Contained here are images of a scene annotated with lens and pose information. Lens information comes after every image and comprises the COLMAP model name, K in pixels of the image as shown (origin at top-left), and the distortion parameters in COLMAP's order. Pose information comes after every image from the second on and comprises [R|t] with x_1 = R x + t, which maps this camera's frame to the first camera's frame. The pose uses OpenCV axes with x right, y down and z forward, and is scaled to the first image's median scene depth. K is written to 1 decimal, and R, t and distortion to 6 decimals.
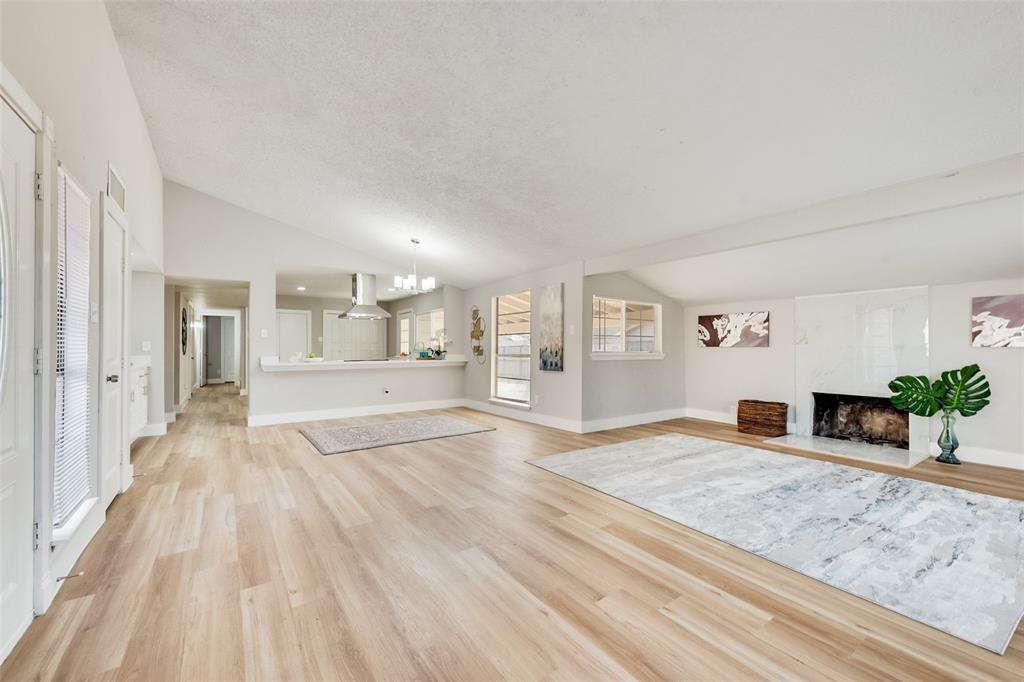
lens RADIAL K [[399.9, 0, 502.1], [0, 399.9, 343.2], [0, 0, 1]] dist [0.010715, -0.003150]
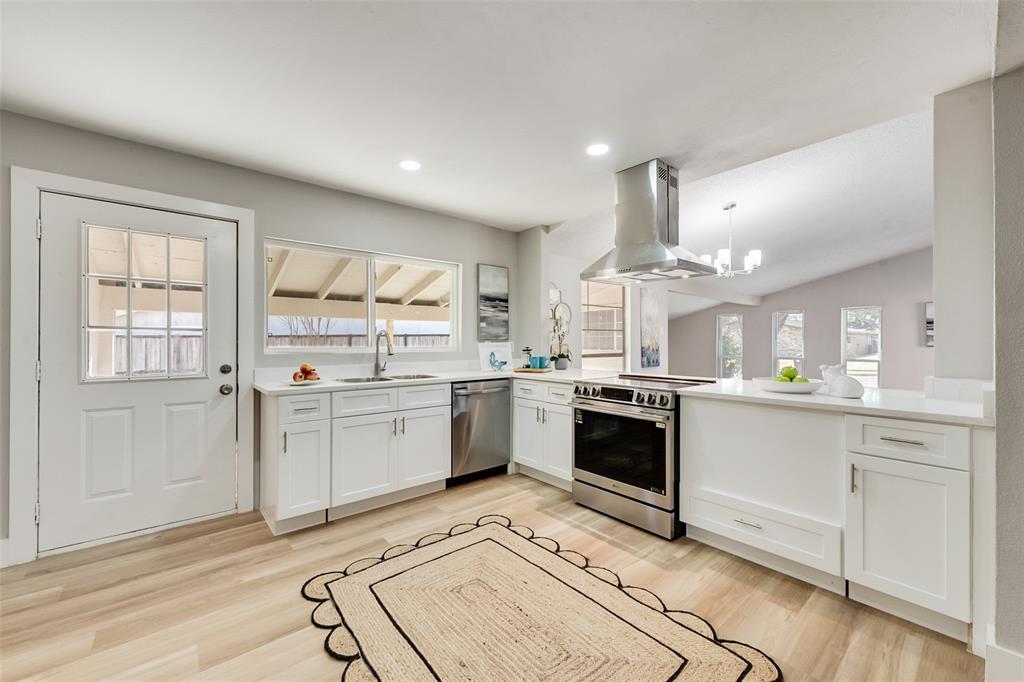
lens RADIAL K [[399.9, 0, 507.1], [0, 399.9, 341.6], [0, 0, 1]] dist [0.010715, -0.003150]
pose [[-0.096817, 0.005063, 0.995289, -0.935915], [-0.008875, 0.999943, -0.005950, 0.008386], [-0.995263, -0.009409, -0.096766, 1.498430]]
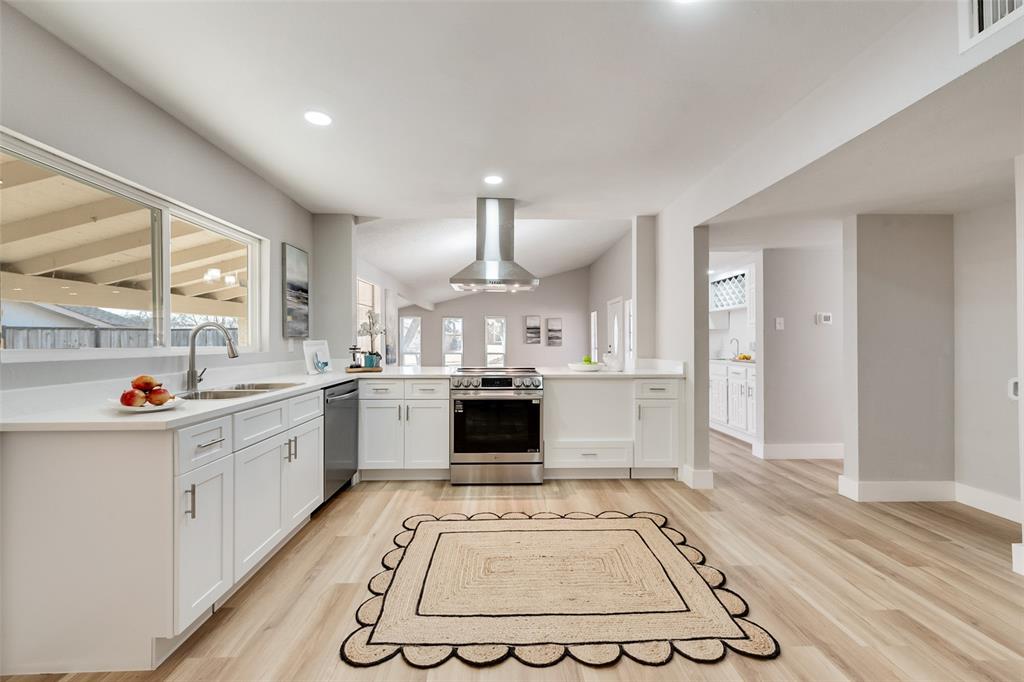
lens RADIAL K [[399.9, 0, 509.0], [0, 399.9, 340.9], [0, 0, 1]] dist [0.010715, -0.003150]
pose [[-0.842872, 0.002442, 0.538109, -0.805199], [-0.003417, 0.999945, -0.009890, 0.011908], [-0.538103, -0.010175, -0.842818, 1.799687]]
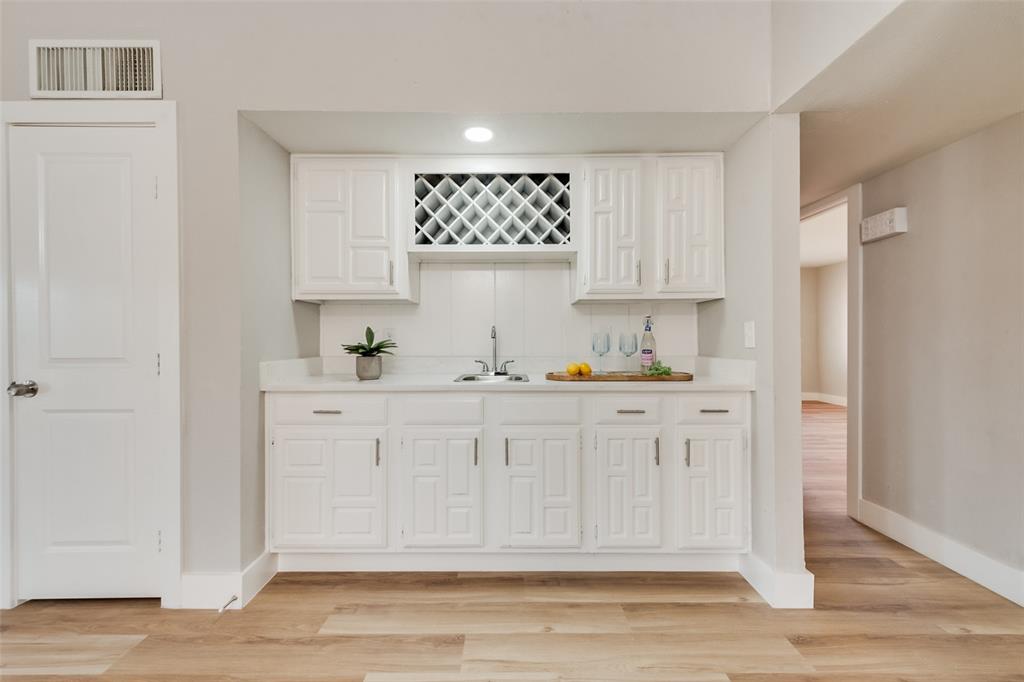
lens RADIAL K [[399.9, 0, 511.4], [0, 399.9, 341.1], [0, 0, 1]] dist [0.010715, -0.003150]
pose [[-0.565189, 0.000007, -0.824961, -0.425423], [0.009029, 0.999940, -0.006177, 0.012571], [0.824912, -0.010940, -0.565156, 0.946034]]
